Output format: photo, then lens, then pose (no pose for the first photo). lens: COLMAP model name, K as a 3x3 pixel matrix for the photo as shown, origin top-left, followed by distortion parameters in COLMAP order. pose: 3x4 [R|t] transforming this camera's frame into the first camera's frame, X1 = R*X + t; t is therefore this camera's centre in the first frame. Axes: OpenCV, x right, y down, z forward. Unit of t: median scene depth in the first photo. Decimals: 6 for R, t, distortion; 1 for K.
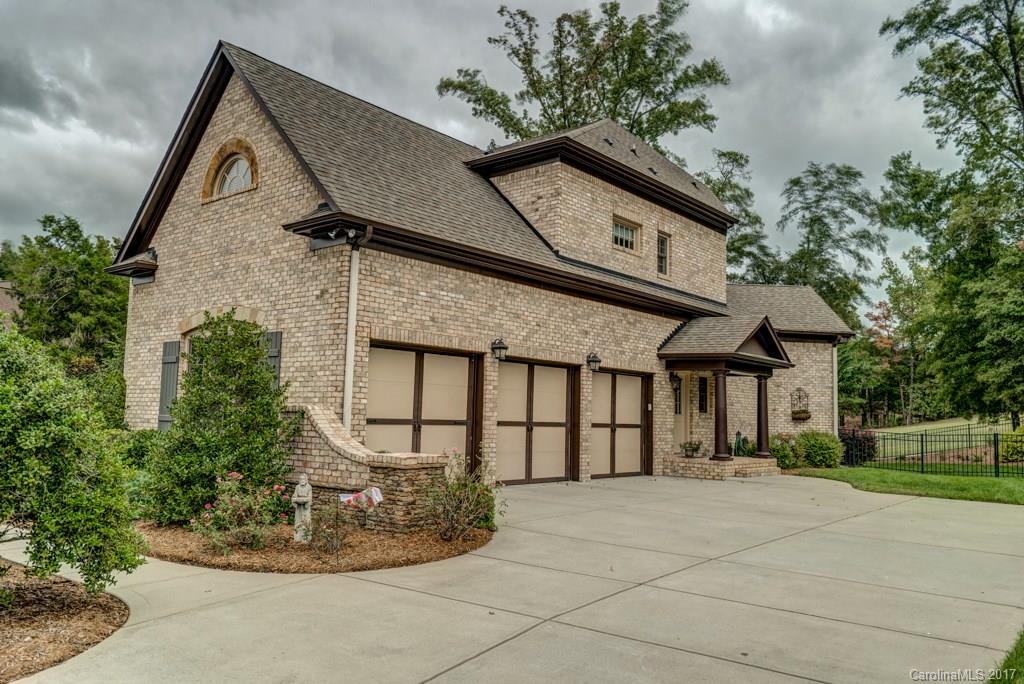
lens RADIAL K [[794.6, 0, 511.2], [0, 794.6, 343.8], [0, 0, 1]] dist [0.002085, 0.000302]
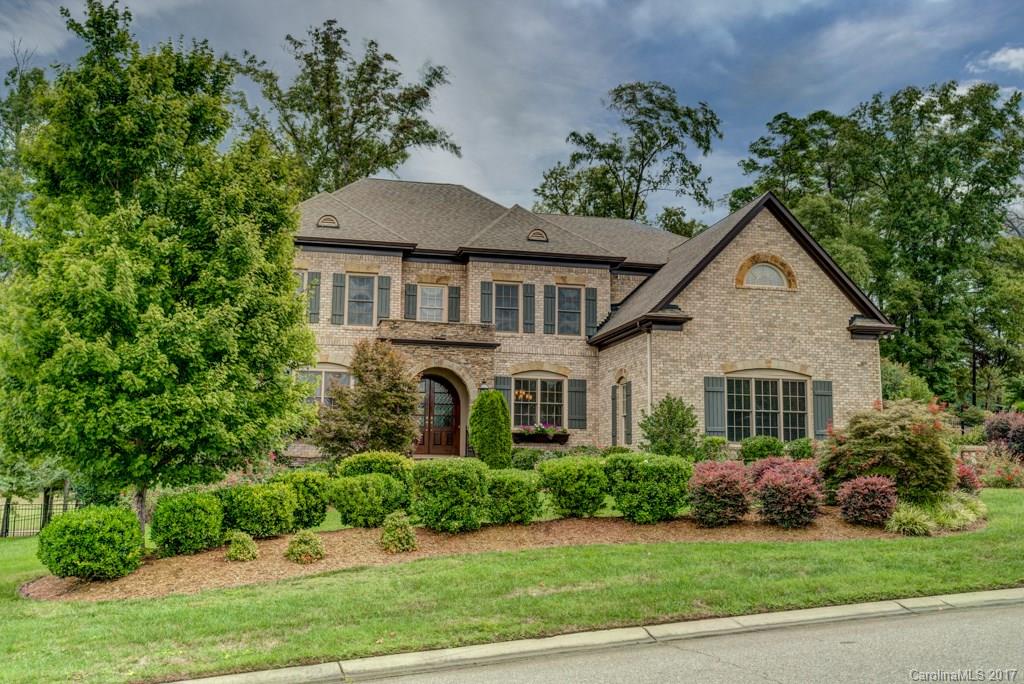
lens RADIAL K [[1037.8, 0, 511.0], [0, 1037.8, 341.5], [0, 0, 1]] dist [0.012451, 0.000000]
pose [[0.599845, 0.096229, 0.794308, -2.469270], [-0.072361, 0.995198, -0.065921, 0.096282], [-0.796837, -0.017934, 0.603928, 0.173058]]
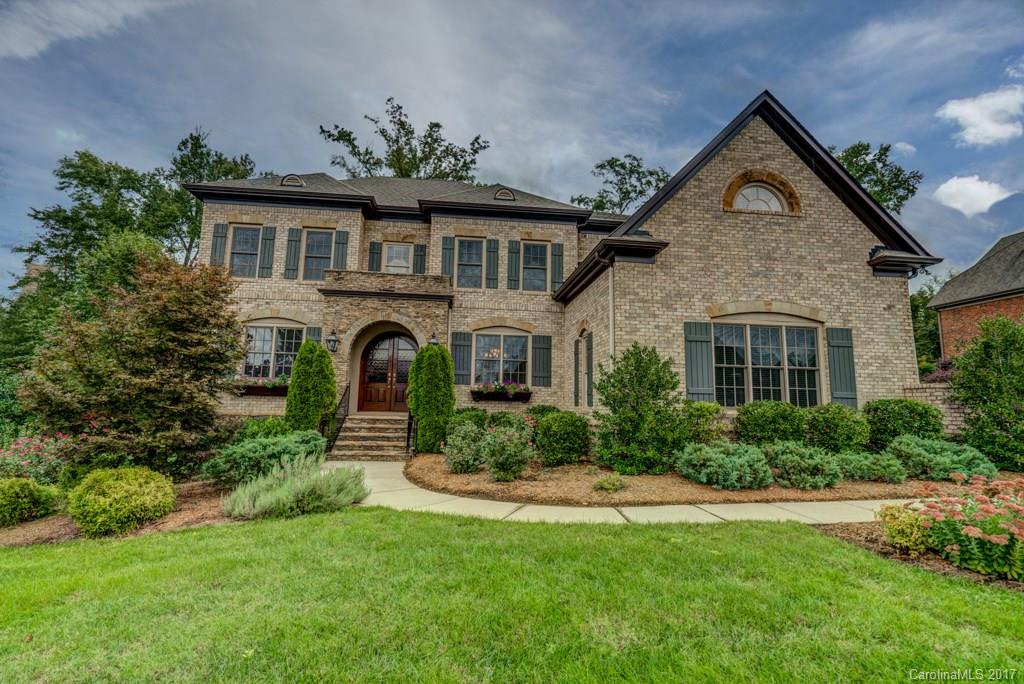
lens RADIAL K [[455.1, 0, 516.9], [0, 455.1, 341.2], [0, 0, 1]] dist [-0.000782, 0.000040]
pose [[0.688465, 0.090692, 0.719577, -1.209380], [-0.072580, 0.995786, -0.056062, 0.088648], [-0.721629, -0.013630, 0.692146, 0.845811]]
